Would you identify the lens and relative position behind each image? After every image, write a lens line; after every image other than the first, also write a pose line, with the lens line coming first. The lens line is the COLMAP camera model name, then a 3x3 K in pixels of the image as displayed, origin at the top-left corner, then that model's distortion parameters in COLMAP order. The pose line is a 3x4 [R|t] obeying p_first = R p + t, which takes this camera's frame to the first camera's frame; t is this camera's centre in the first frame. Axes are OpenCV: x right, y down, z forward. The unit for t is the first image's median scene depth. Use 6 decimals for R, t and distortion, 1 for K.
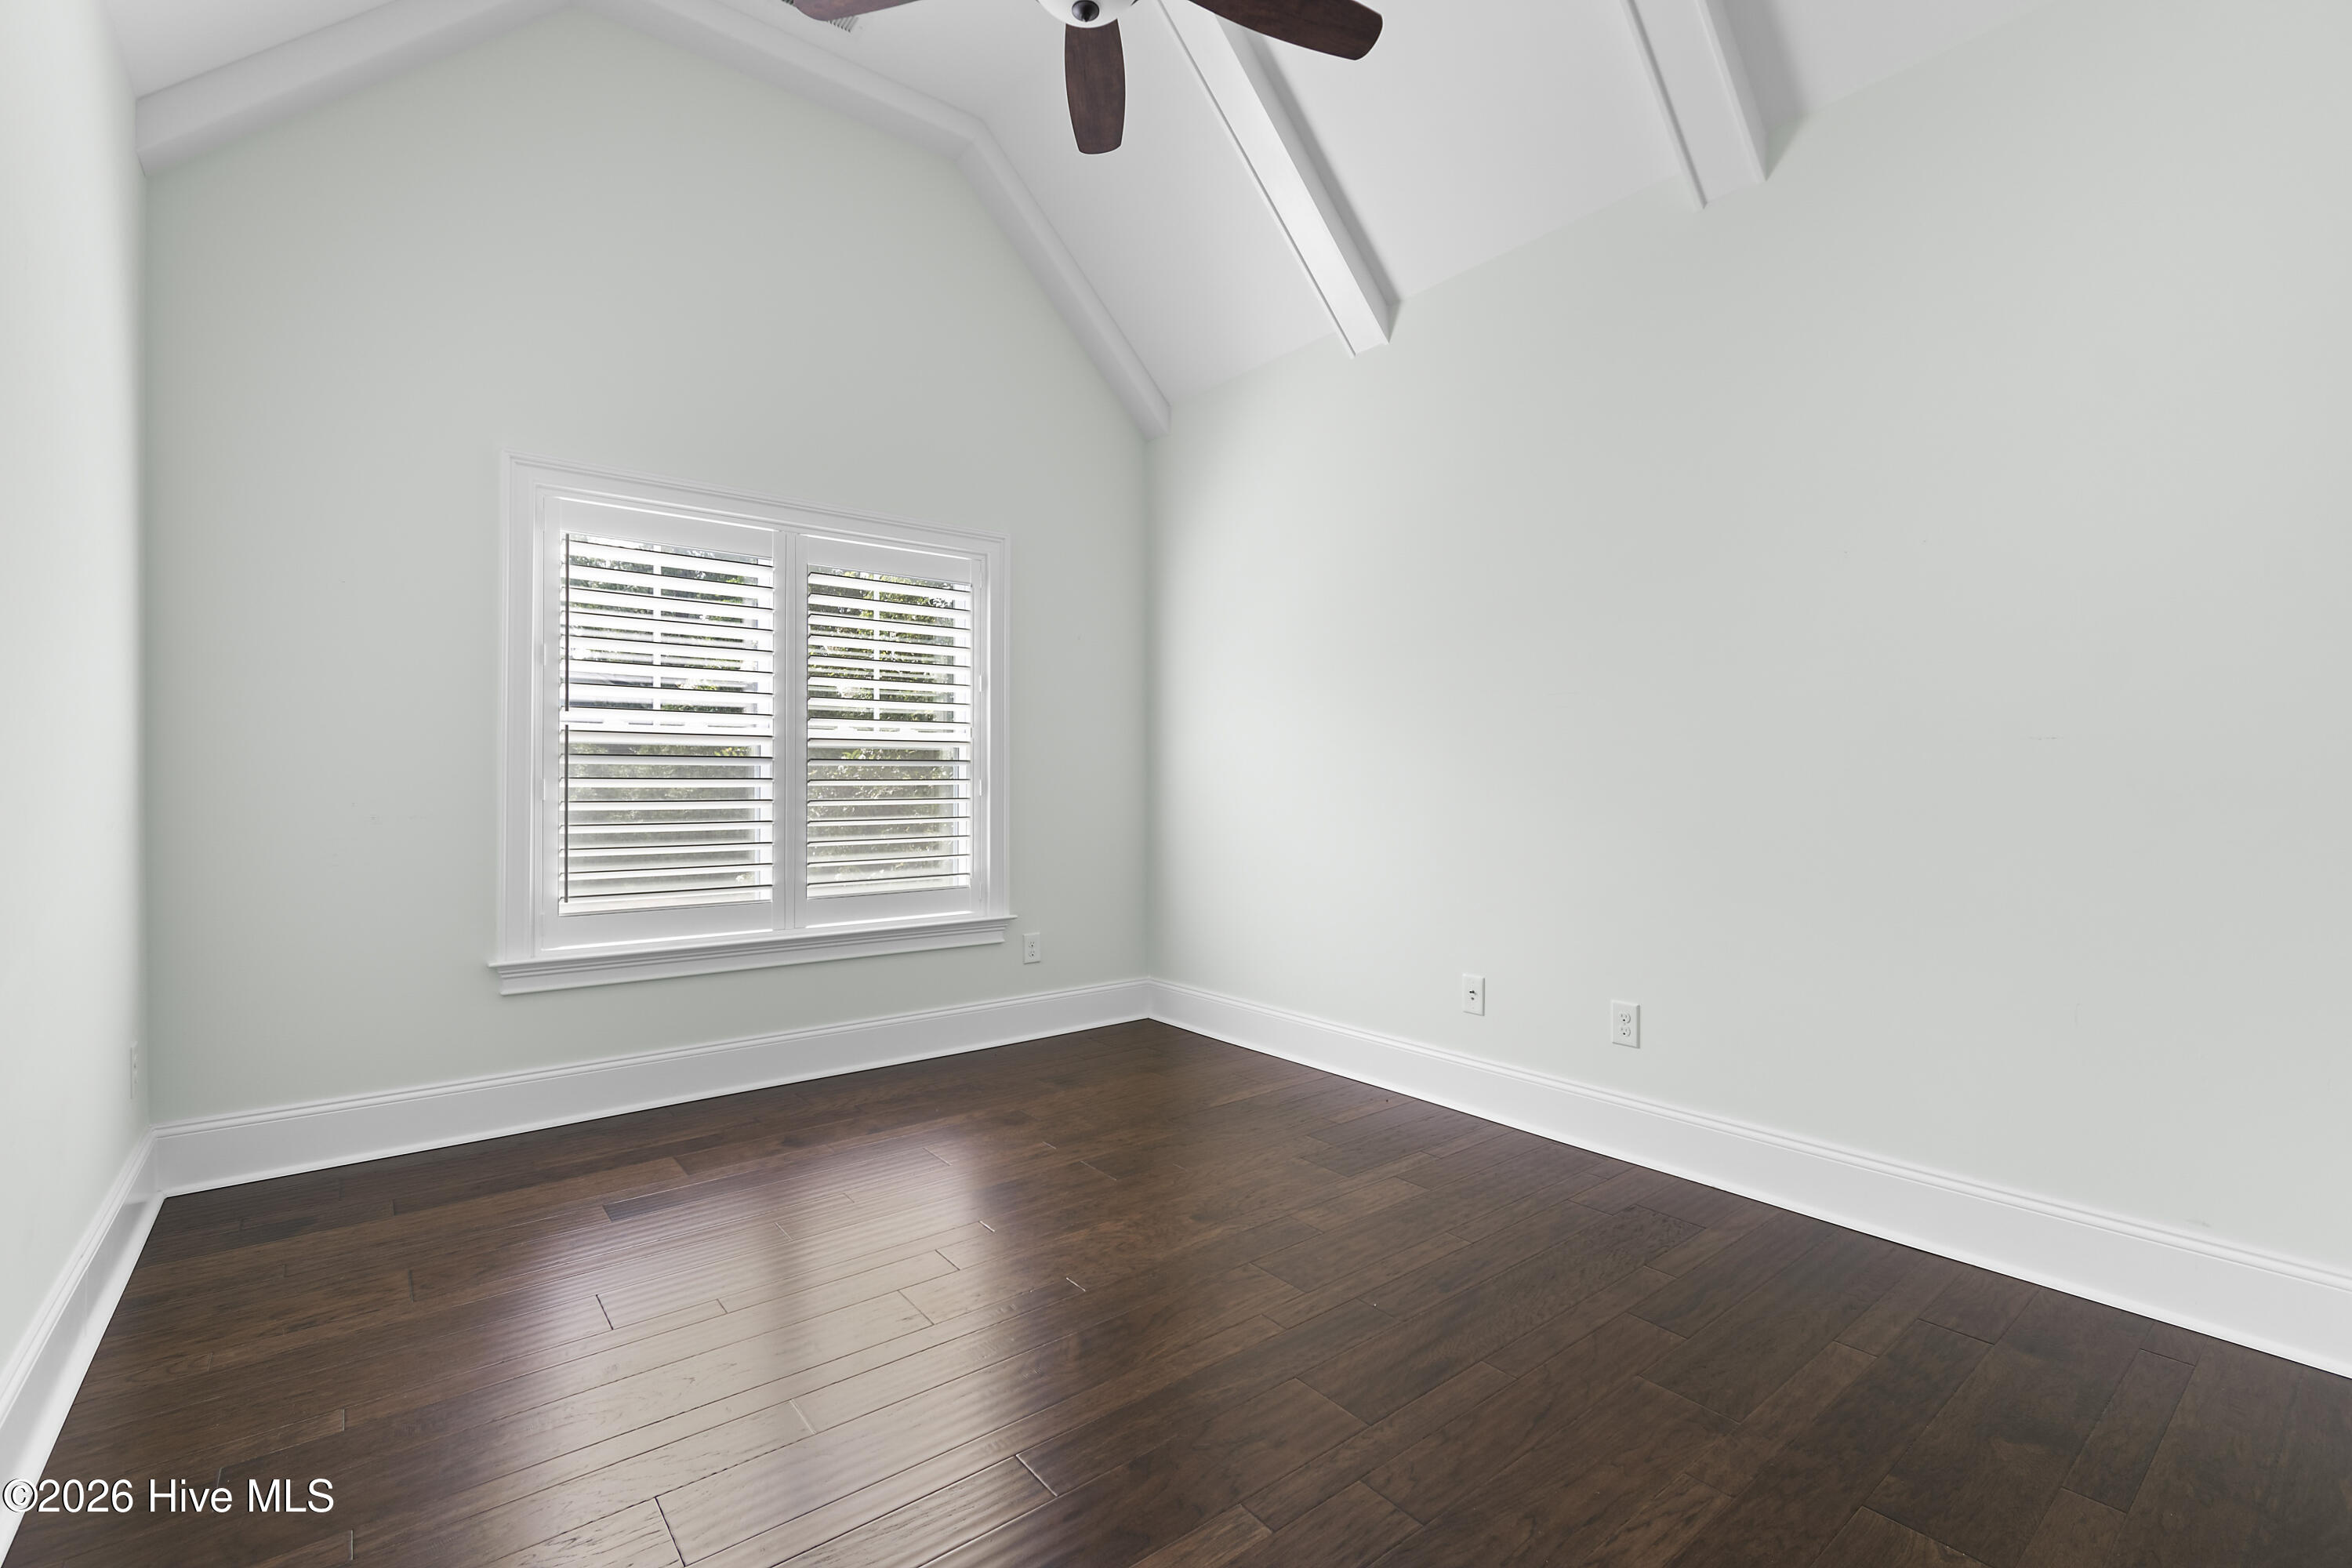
lens RADIAL K [[1044.5, 0, 1176.0], [0, 1044.5, 784.0], [0, 0, 1]] dist [0.000345, 0.000100]
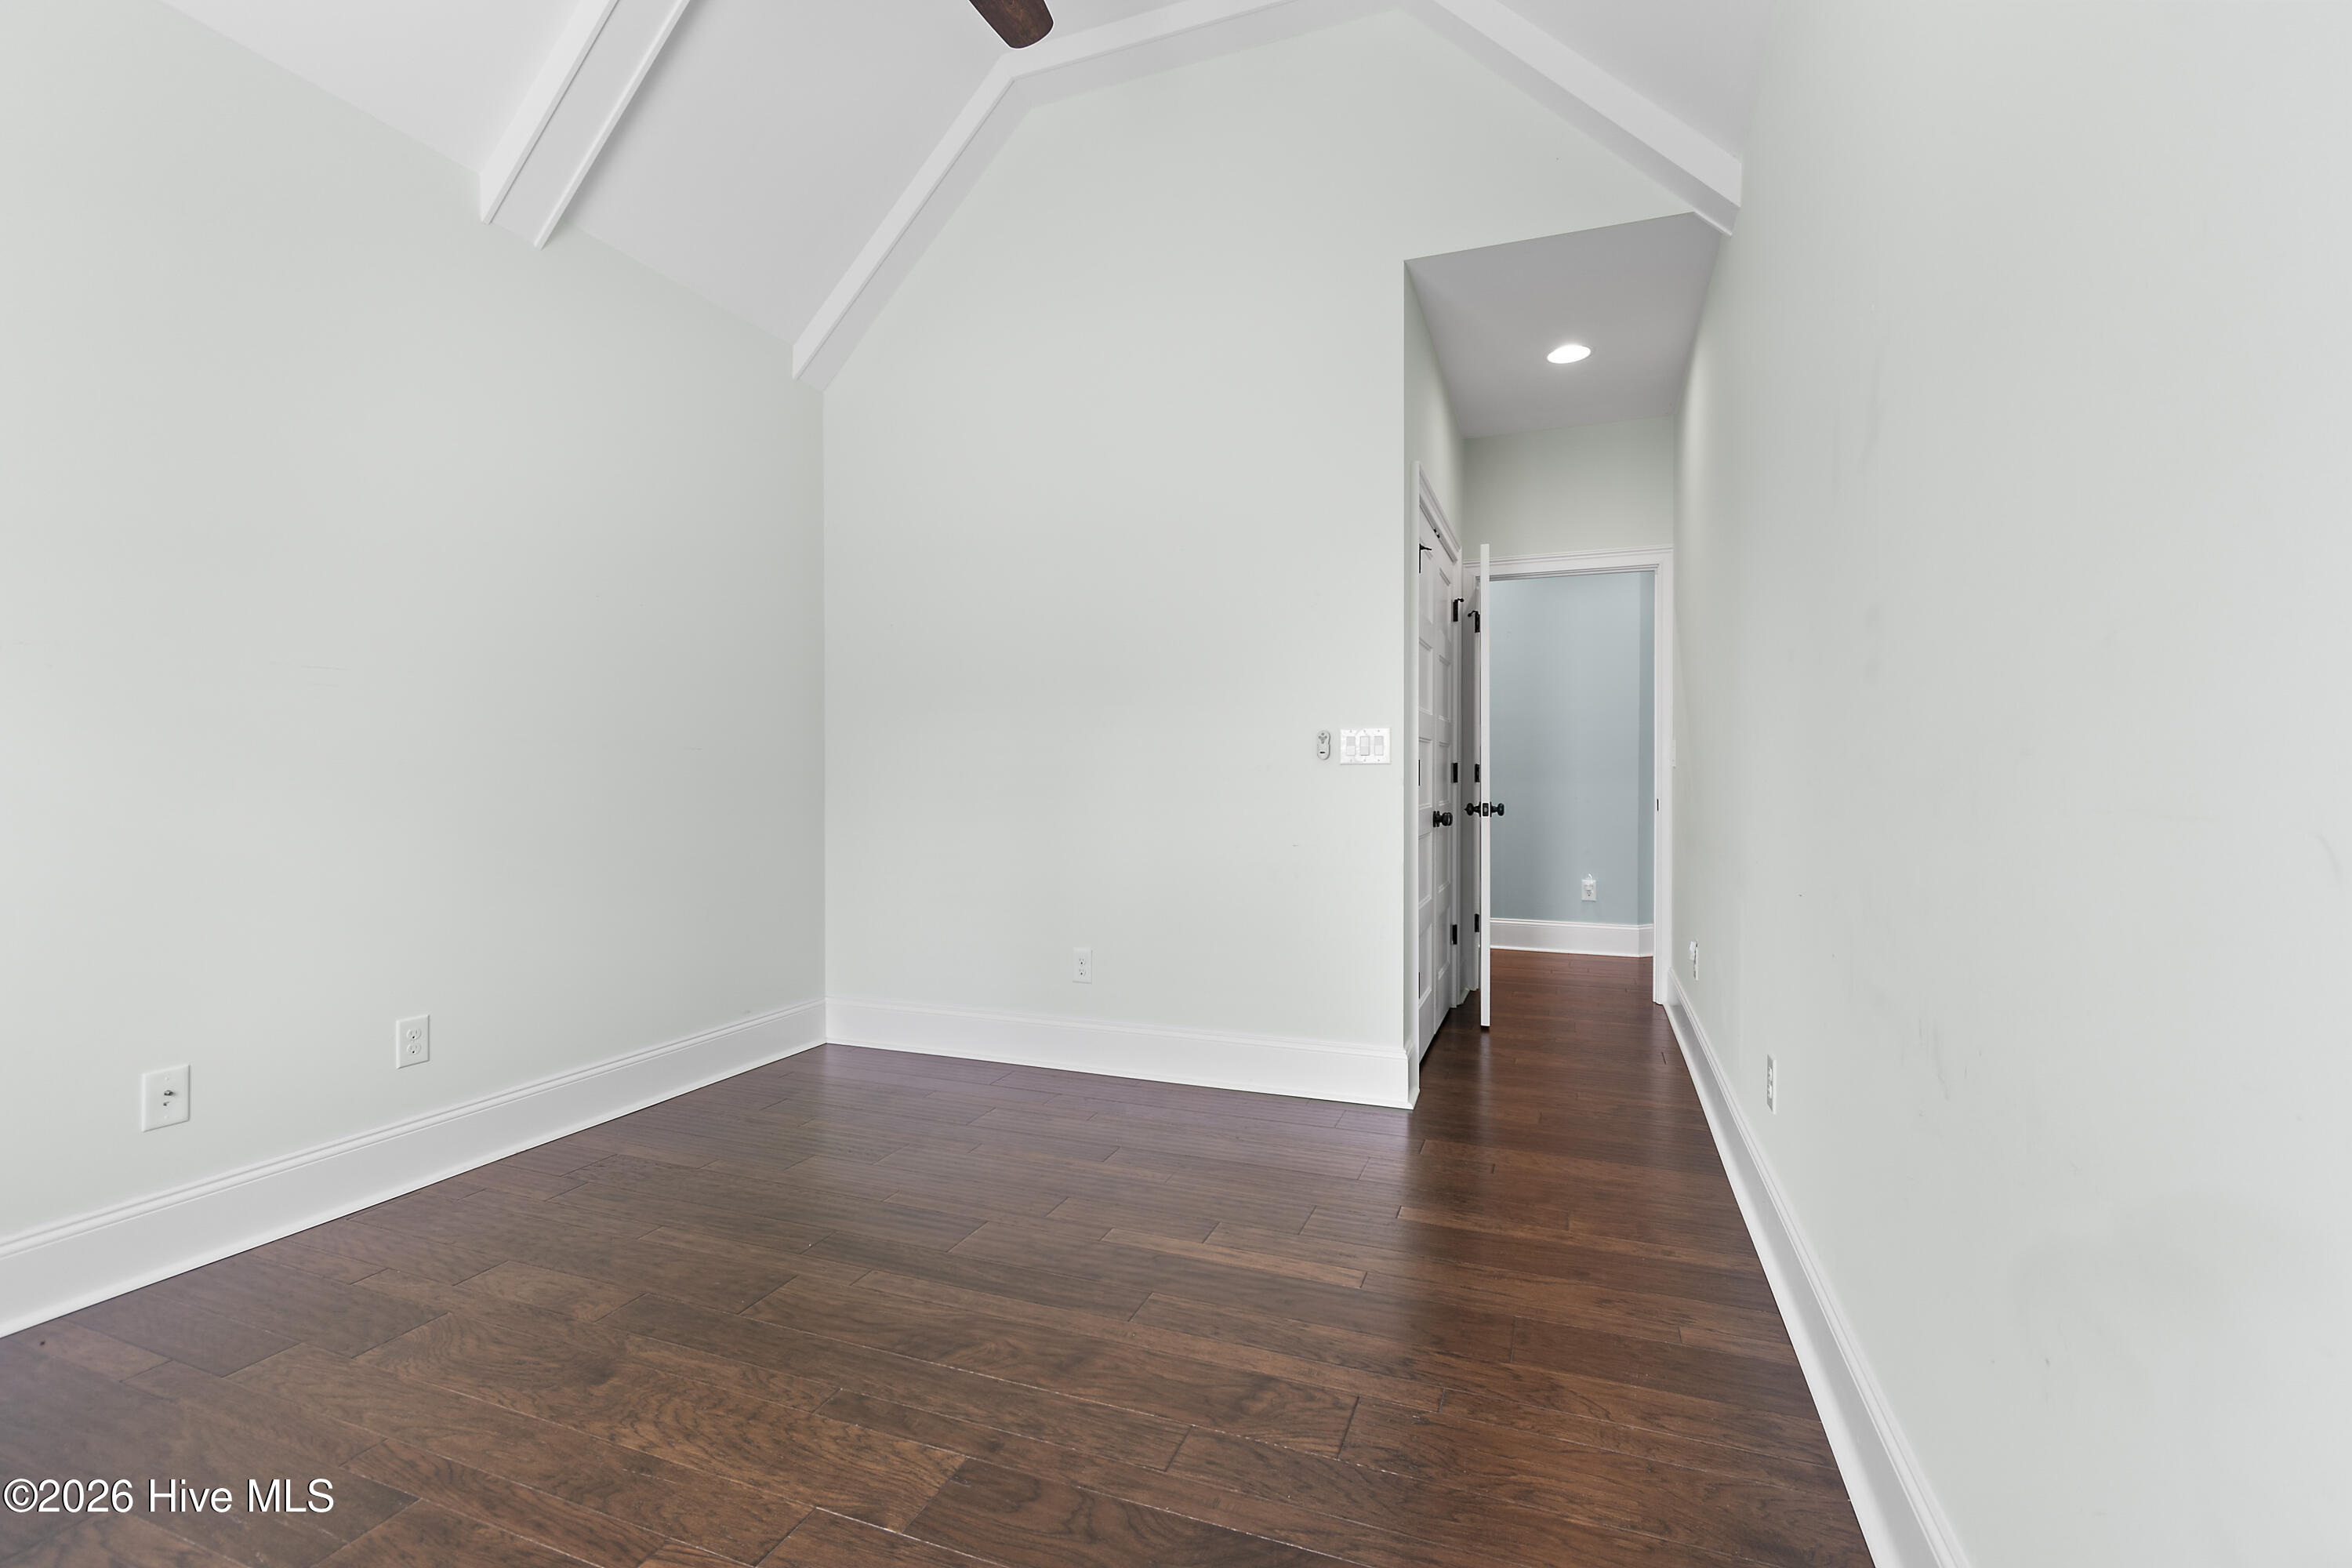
lens RADIAL K [[1044.5, 0, 1176.0], [0, 1044.5, 784.0], [0, 0, 1]] dist [0.000345, 0.000100]
pose [[-0.512722, -0.008465, 0.858513, -0.706908], [0.000869, 0.999946, 0.010378, -0.006031], [-0.858555, 0.006067, -0.512686, 0.899742]]
